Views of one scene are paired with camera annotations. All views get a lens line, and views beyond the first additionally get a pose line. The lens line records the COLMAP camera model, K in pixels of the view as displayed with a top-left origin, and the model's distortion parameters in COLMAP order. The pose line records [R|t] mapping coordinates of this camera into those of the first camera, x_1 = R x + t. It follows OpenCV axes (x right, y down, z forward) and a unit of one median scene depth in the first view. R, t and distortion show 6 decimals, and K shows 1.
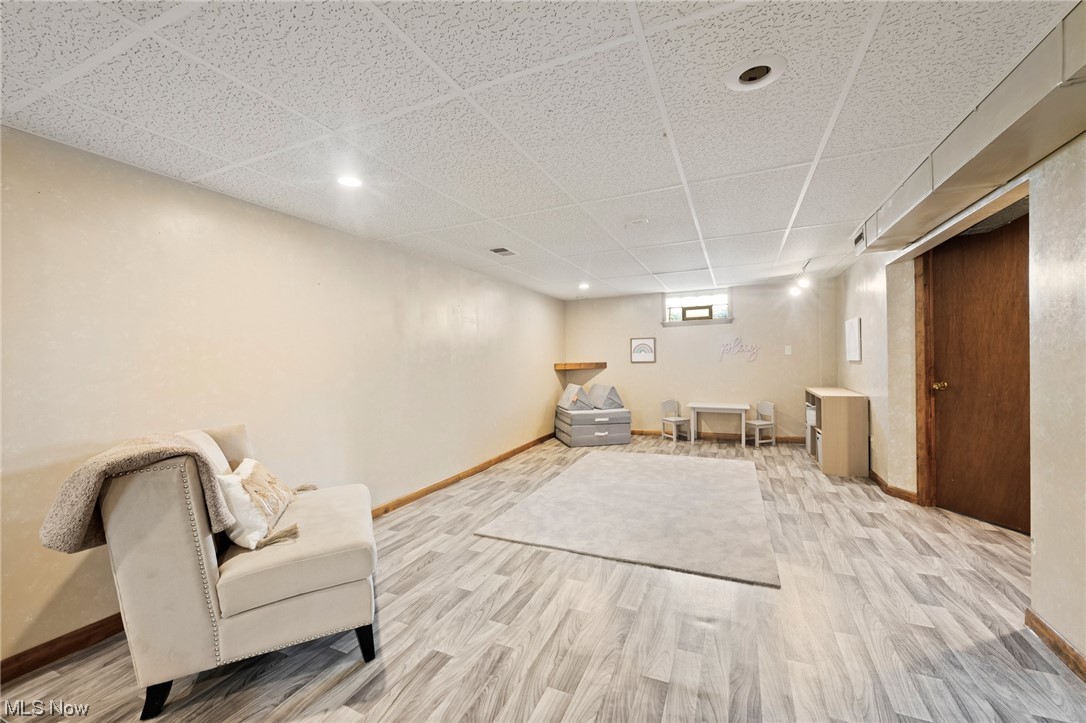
lens RADIAL K [[440.9, 0, 542.1], [0, 440.9, 367.9], [0, 0, 1]] dist [0.003295, -0.000486]
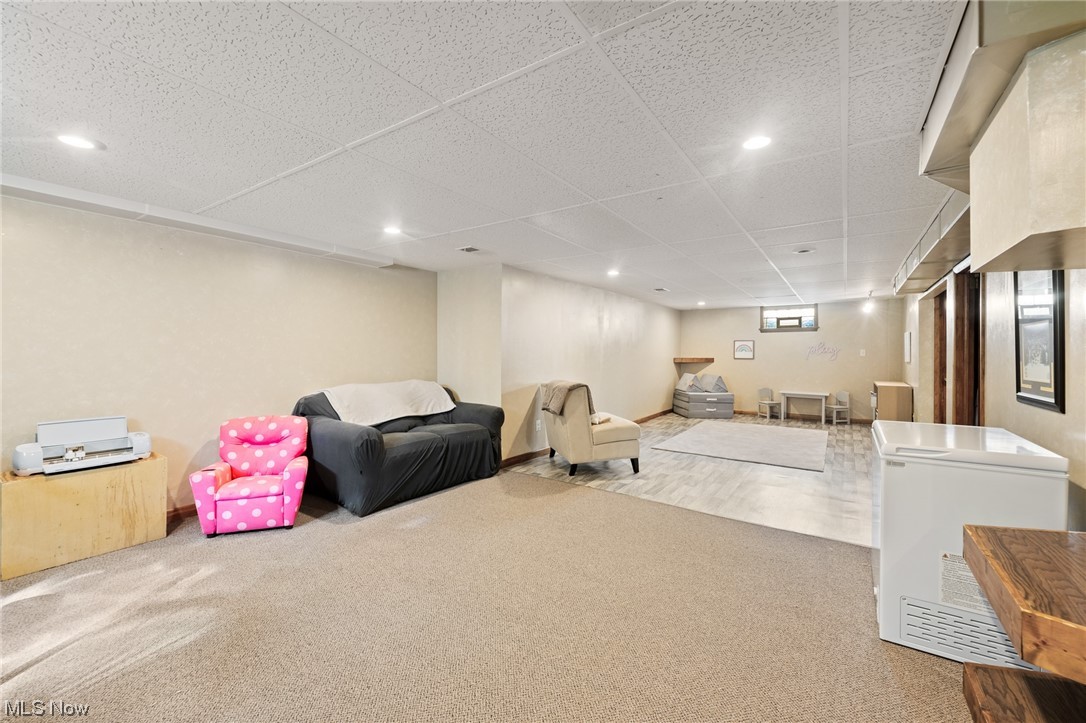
lens RADIAL K [[440.9, 0, 547.8], [0, 440.9, 354.1], [0, 0, 1]] dist [0.003295, -0.000486]
pose [[0.984318, 0.028049, -0.174160, -0.132823], [-0.030644, 0.999456, -0.012229, 0.008200], [0.173722, 0.017374, 0.984641, -0.448081]]
